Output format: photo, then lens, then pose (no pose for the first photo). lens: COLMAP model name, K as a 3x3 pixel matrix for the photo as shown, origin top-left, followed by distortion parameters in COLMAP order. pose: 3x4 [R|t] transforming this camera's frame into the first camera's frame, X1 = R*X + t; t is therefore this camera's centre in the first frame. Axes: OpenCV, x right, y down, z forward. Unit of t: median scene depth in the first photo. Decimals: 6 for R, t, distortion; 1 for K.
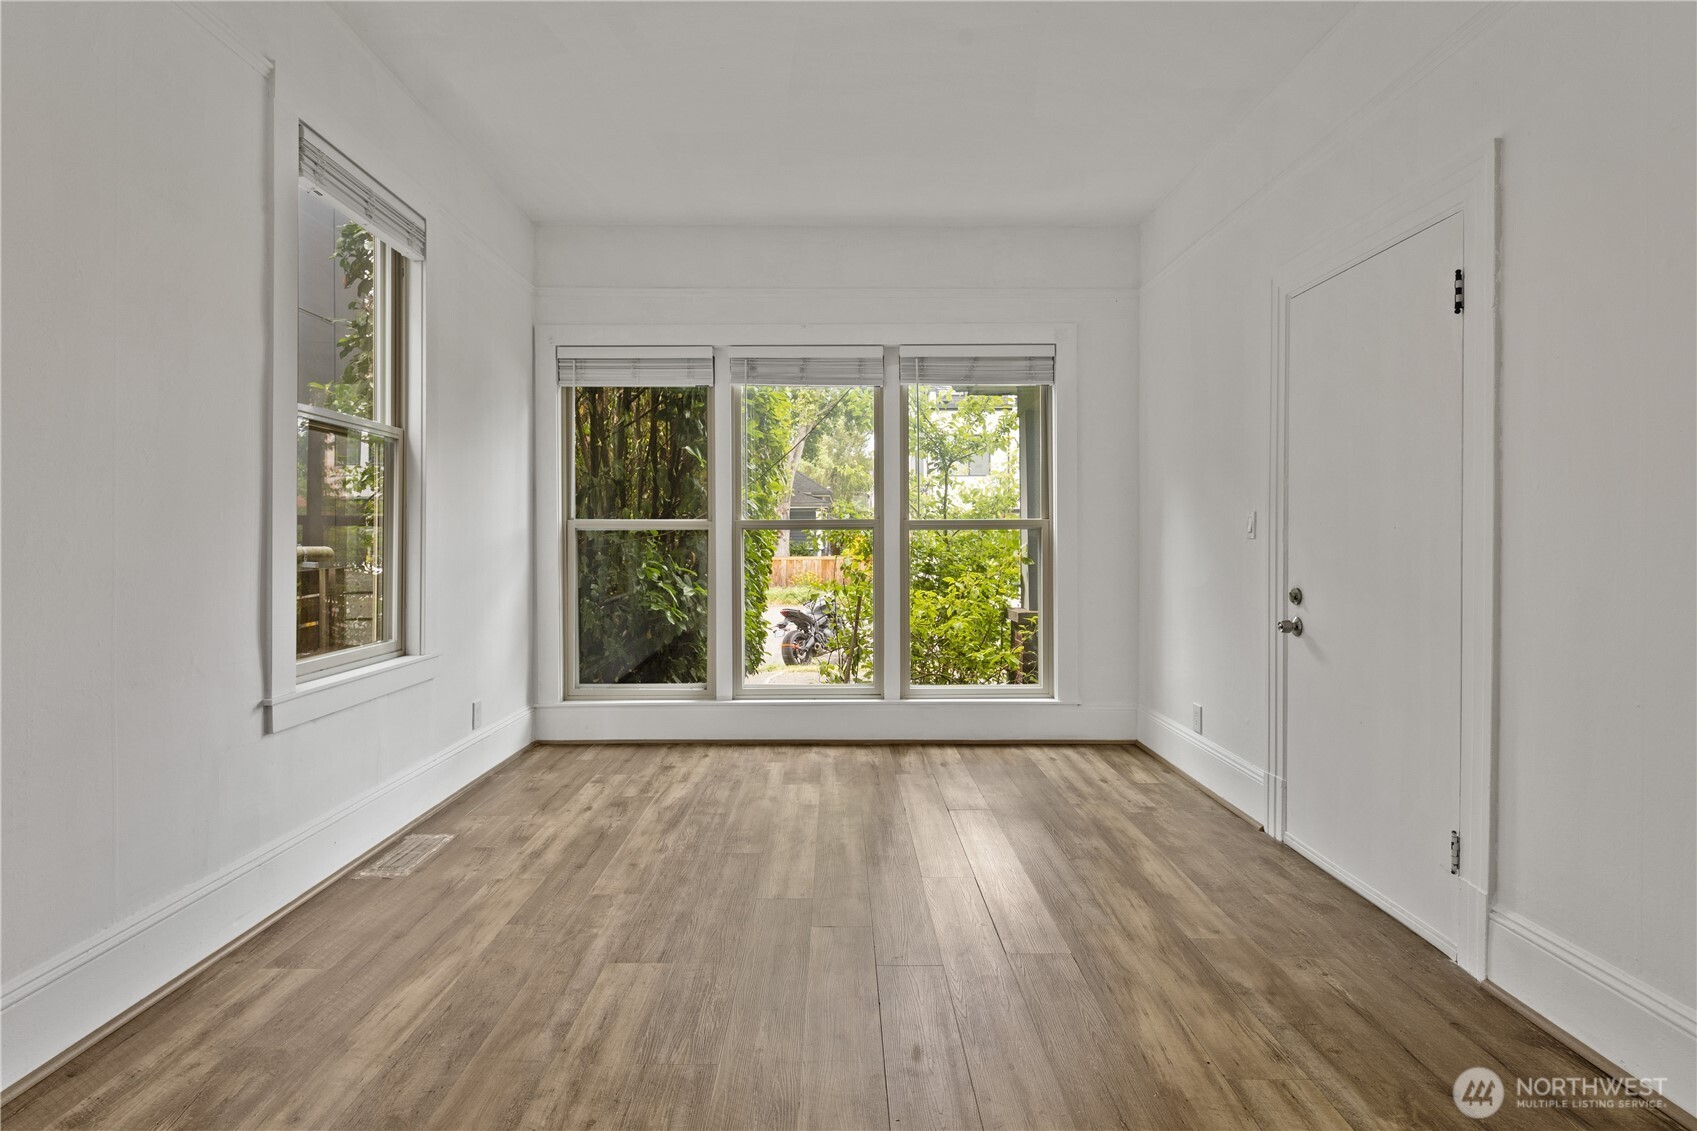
lens RADIAL K [[831.1, 0, 840.8], [0, 831.1, 529.5], [0, 0, 1]] dist [0.003280, -0.005609]
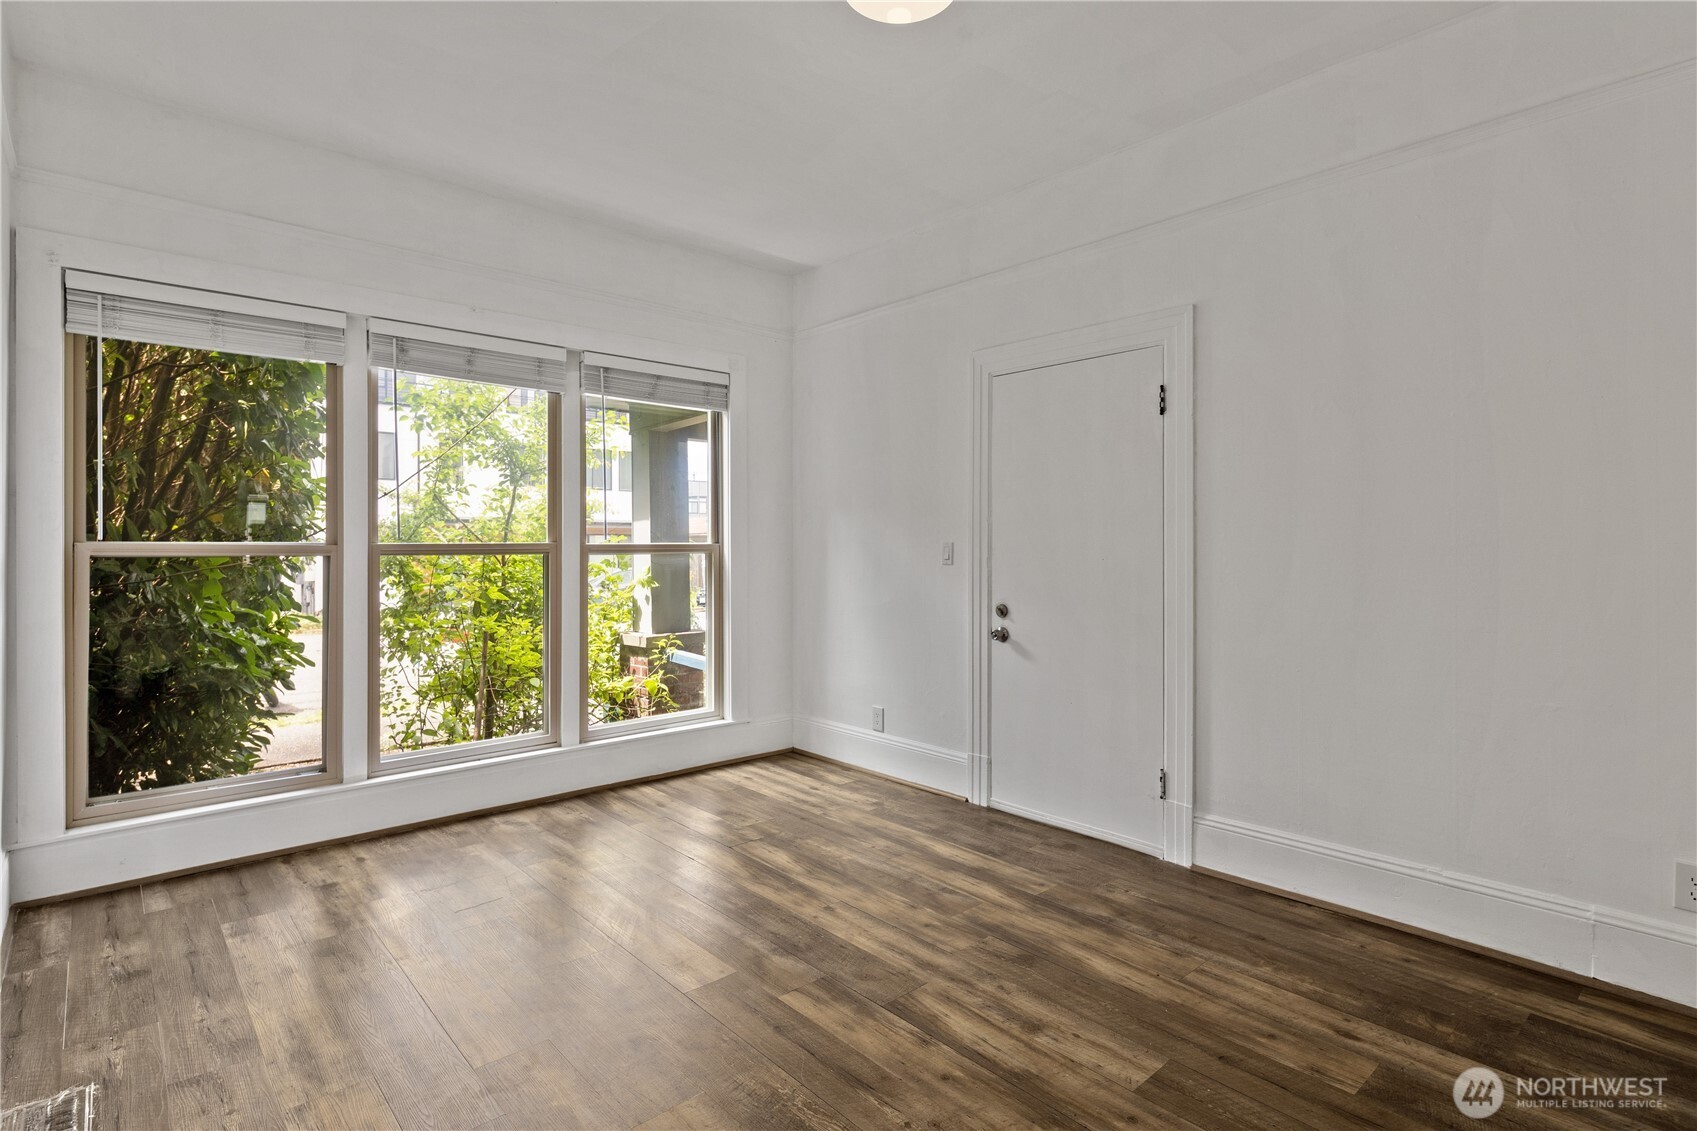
lens RADIAL K [[831.1, 0, 851.2], [0, 831.1, 536.9], [0, 0, 1]] dist [0.003280, -0.005609]
pose [[0.745452, 0.009110, 0.666497, -0.468606], [-0.005923, 0.999958, -0.007043, -0.022786], [-0.666533, 0.001303, 0.745475, 0.200124]]
